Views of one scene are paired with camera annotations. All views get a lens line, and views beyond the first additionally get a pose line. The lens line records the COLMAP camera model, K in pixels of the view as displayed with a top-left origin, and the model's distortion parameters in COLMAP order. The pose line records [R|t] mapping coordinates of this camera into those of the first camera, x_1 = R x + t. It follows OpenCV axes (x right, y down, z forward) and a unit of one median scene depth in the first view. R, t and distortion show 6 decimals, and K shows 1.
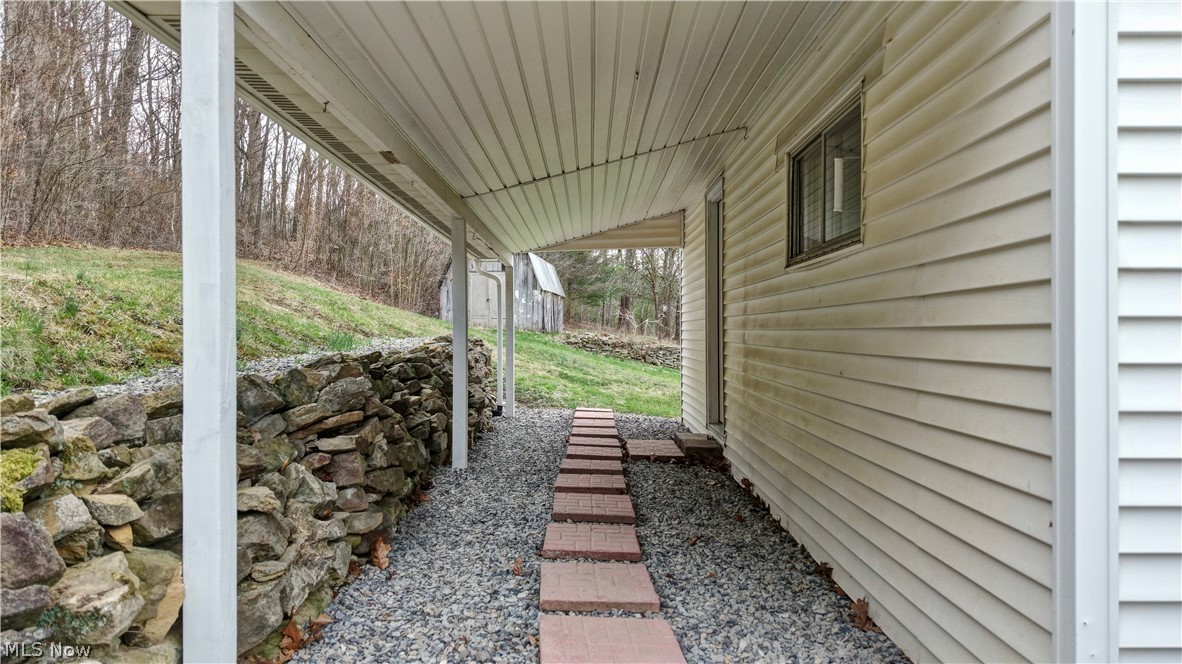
lens RADIAL K [[781.2, 0, 578.9], [0, 781.2, 333.6], [0, 0, 1]] dist [0.043614, -0.001878]
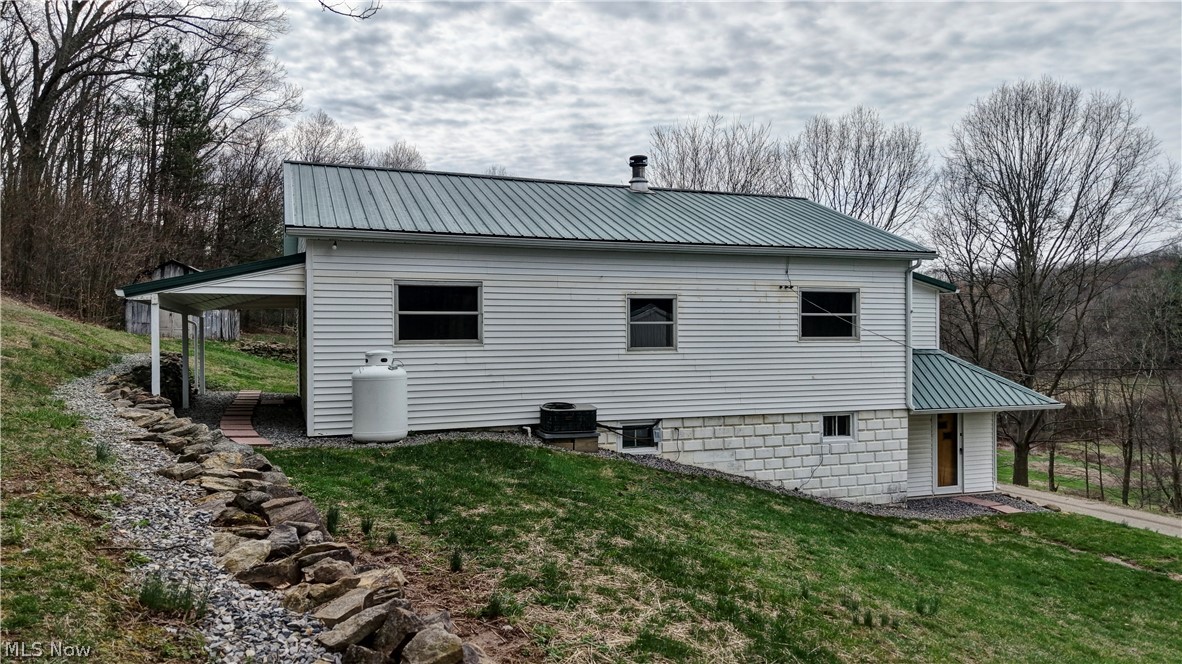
lens RADIAL K [[781.2, 0, 578.9], [0, 781.2, 333.6], [0, 0, 1]] dist [0.043614, -0.001878]
pose [[0.928588, -0.001503, 0.371110, 0.021710], [0.000324, 0.999995, 0.003238, -0.021256], [-0.371113, -0.002887, 0.928583, -0.471551]]
